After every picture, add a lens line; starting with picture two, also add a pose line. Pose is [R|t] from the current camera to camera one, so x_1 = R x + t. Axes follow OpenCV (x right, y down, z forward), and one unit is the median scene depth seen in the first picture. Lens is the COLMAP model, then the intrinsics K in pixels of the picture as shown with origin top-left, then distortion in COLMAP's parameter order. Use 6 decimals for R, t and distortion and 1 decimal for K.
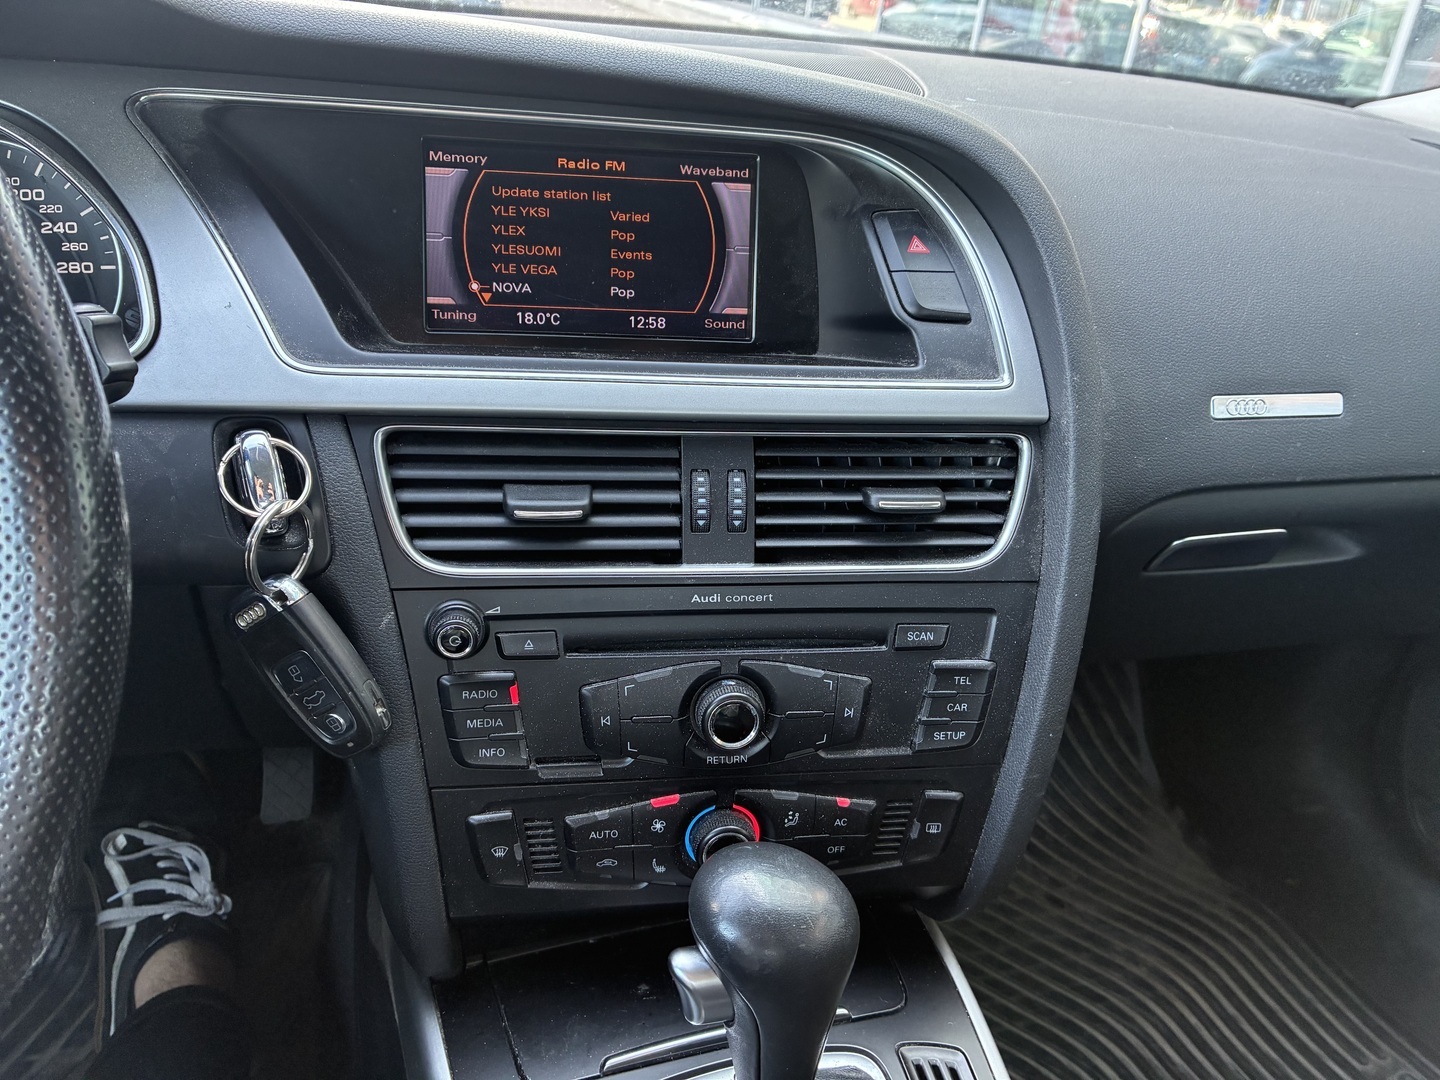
lens RADIAL K [[1114.8, 0, 720.0], [0, 1114.8, 540.0], [0, 0, 1]] dist [0.008791, 0.001058]
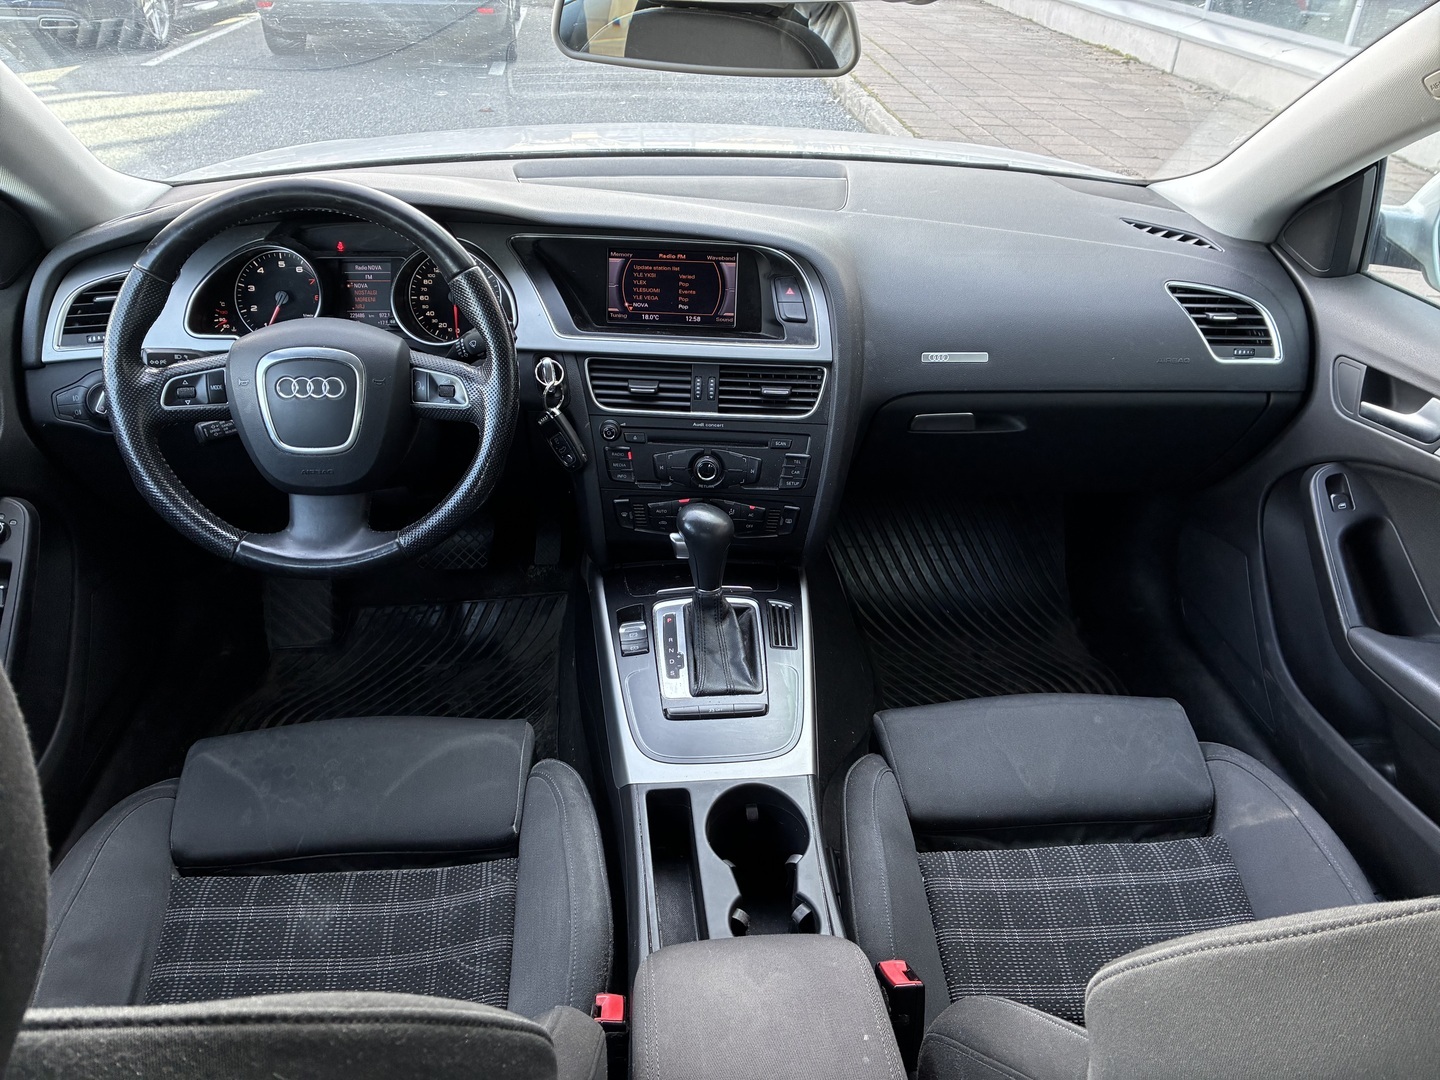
lens RADIAL K [[1074.5, 0, 720.0], [0, 1074.5, 540.0], [0, 0, 1]] dist [0.164589, -0.000013]
pose [[0.977470, 0.056556, -0.203357, 0.577665], [-0.046296, 0.997420, 0.054866, 0.183505], [0.205935, -0.044215, 0.977566, -1.552910]]
